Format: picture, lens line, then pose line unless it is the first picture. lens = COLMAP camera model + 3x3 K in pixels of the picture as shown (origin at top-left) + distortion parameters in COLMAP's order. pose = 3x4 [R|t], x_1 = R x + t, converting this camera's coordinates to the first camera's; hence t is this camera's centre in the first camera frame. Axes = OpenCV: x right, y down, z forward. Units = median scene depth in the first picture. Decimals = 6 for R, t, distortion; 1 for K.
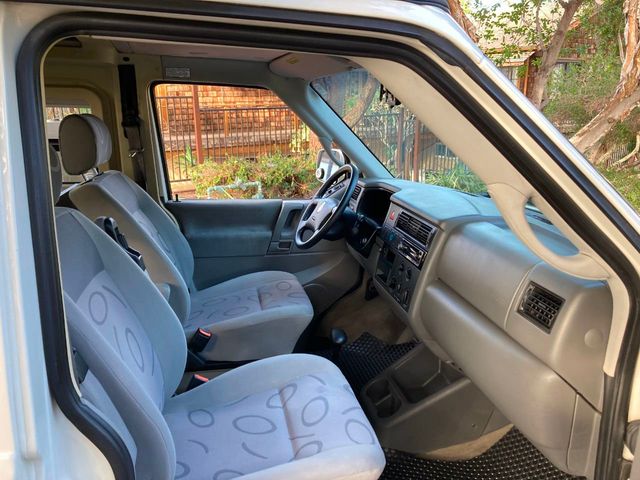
lens RADIAL K [[527.4, 0, 309.6], [0, 527.4, 230.3], [0, 0, 1]] dist [0.033735, -0.010841]
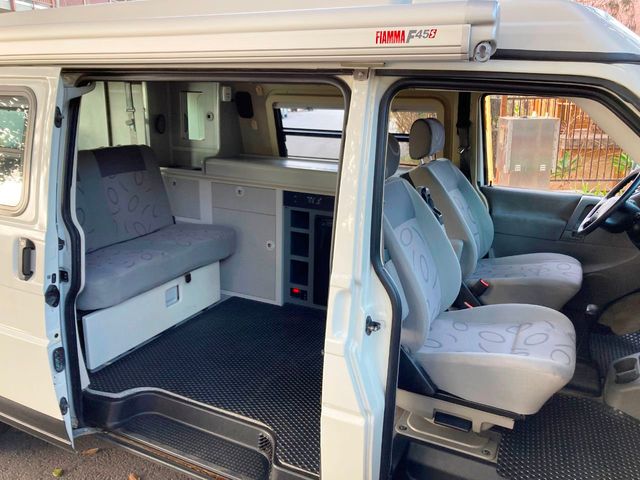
lens RADIAL K [[519.2, 0, 326.3], [0, 519.2, 230.4], [0, 0, 1]] dist [0.017580, -0.002746]
pose [[0.803965, 0.153825, -0.574437, 0.224831], [-0.144822, 0.987529, 0.061755, 0.038934], [0.576772, 0.033543, 0.816216, -0.326382]]
